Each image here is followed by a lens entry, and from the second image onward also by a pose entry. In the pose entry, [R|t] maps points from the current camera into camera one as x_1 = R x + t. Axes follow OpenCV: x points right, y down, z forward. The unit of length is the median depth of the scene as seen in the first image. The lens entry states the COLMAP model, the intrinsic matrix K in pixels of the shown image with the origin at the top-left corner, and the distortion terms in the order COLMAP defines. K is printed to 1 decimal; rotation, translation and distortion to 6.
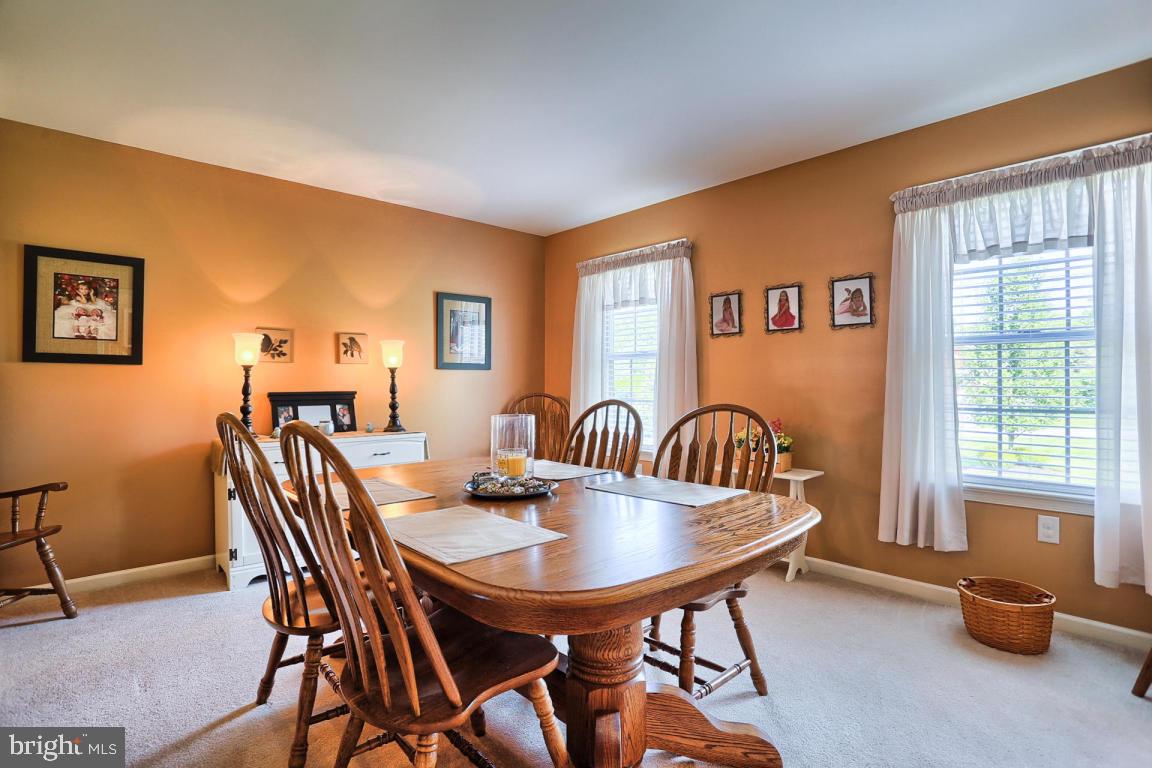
lens RADIAL K [[554.1, 0, 571.6], [0, 554.1, 382.5], [0, 0, 1]] dist [-0.060873, 0.023161]
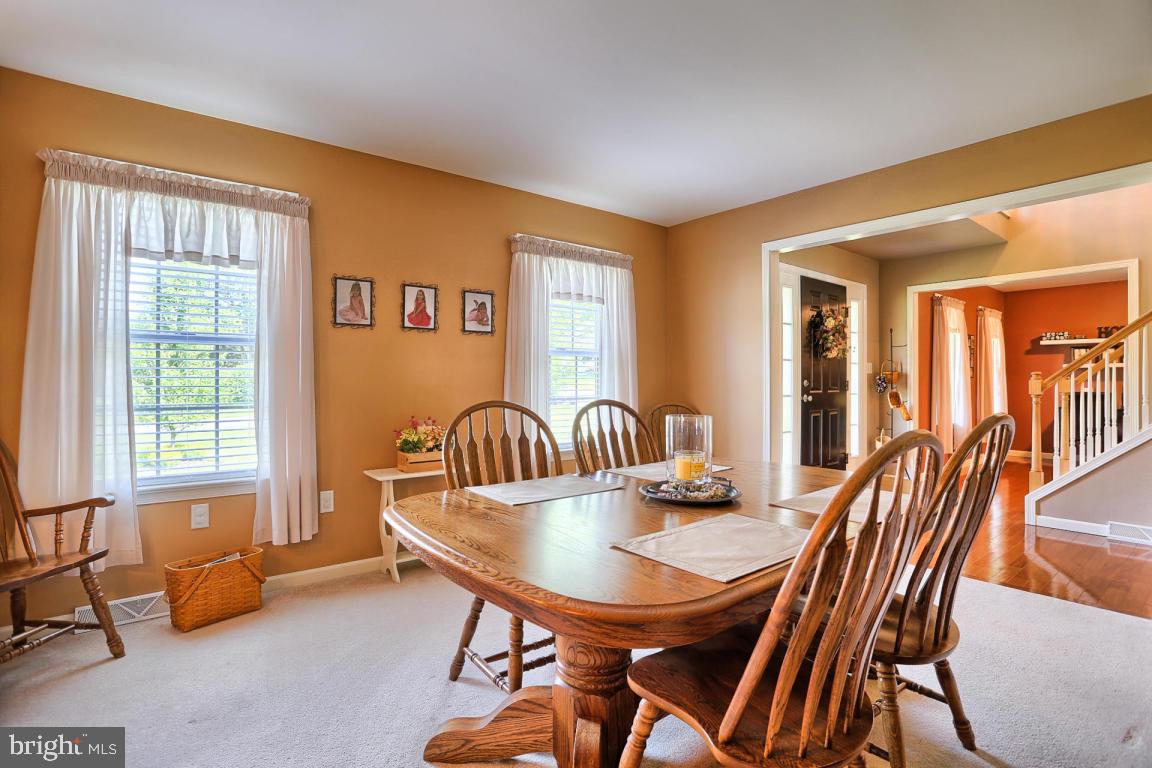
lens RADIAL K [[554.1, 0, 571.6], [0, 554.1, 382.5], [0, 0, 1]] dist [-0.060873, 0.023161]
pose [[0.091406, -0.000963, 0.995813, -0.557754], [0.000362, 0.999999, 0.000934, 0.001884], [-0.995814, 0.000275, 0.091406, 0.592763]]
